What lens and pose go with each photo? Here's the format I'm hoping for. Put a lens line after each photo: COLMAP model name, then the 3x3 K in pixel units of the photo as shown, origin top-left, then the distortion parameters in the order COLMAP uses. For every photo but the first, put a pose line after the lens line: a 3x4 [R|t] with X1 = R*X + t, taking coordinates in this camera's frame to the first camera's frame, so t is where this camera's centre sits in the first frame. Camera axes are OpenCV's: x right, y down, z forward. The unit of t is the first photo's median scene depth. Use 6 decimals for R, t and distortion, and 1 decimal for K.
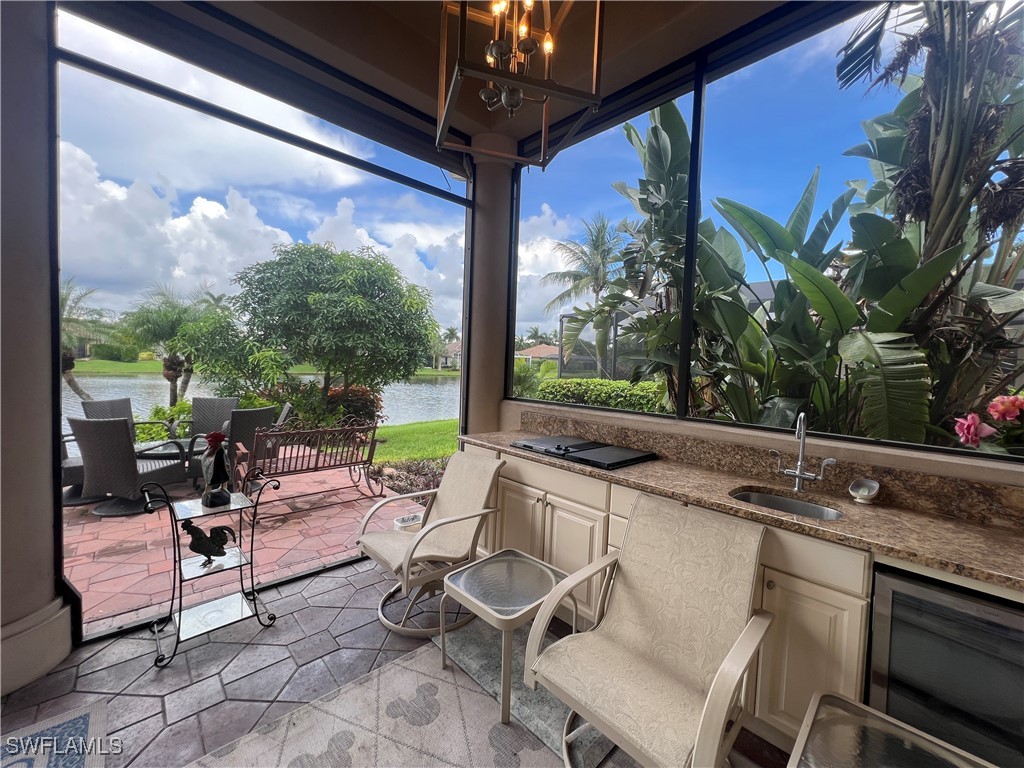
lens RADIAL K [[411.0, 0, 510.5], [0, 411.0, 384.4], [0, 0, 1]] dist [0.000392, 0.000217]
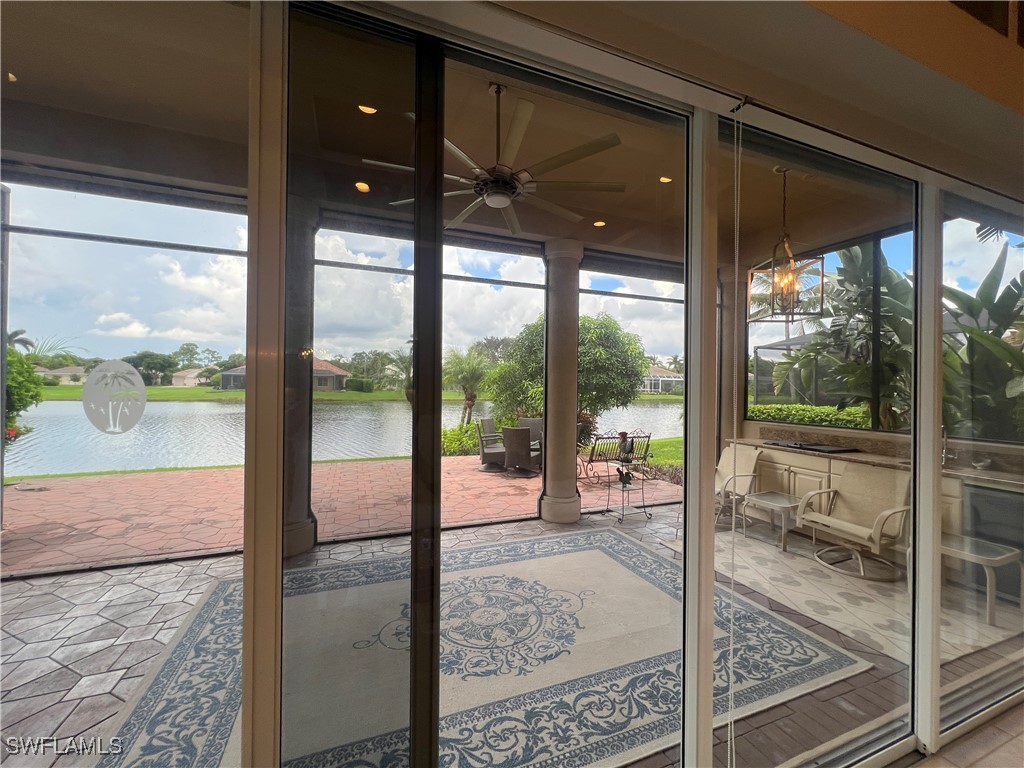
lens RADIAL K [[411.0, 0, 512.6], [0, 411.0, 380.7], [0, 0, 1]] dist [0.000392, 0.000217]
pose [[0.929886, -0.026537, -0.366890, -0.377269], [0.001366, 0.997637, -0.068695, -0.011472], [0.367846, 0.063377, 0.927724, -1.218813]]
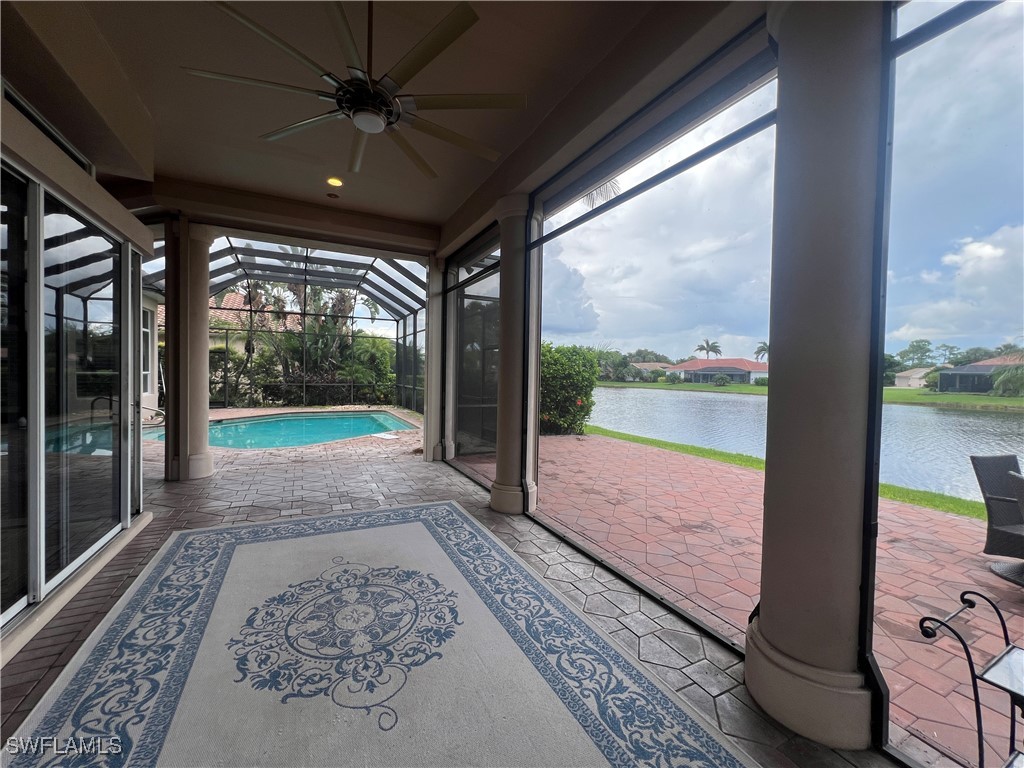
lens RADIAL K [[411.0, 0, 511.5], [0, 411.0, 383.3], [0, 0, 1]] dist [0.000392, 0.000217]
pose [[-0.280439, -0.018033, -0.959702, -0.038027], [-0.078176, 0.996931, 0.004112, -0.029338], [0.956683, 0.076179, -0.280988, 0.380185]]
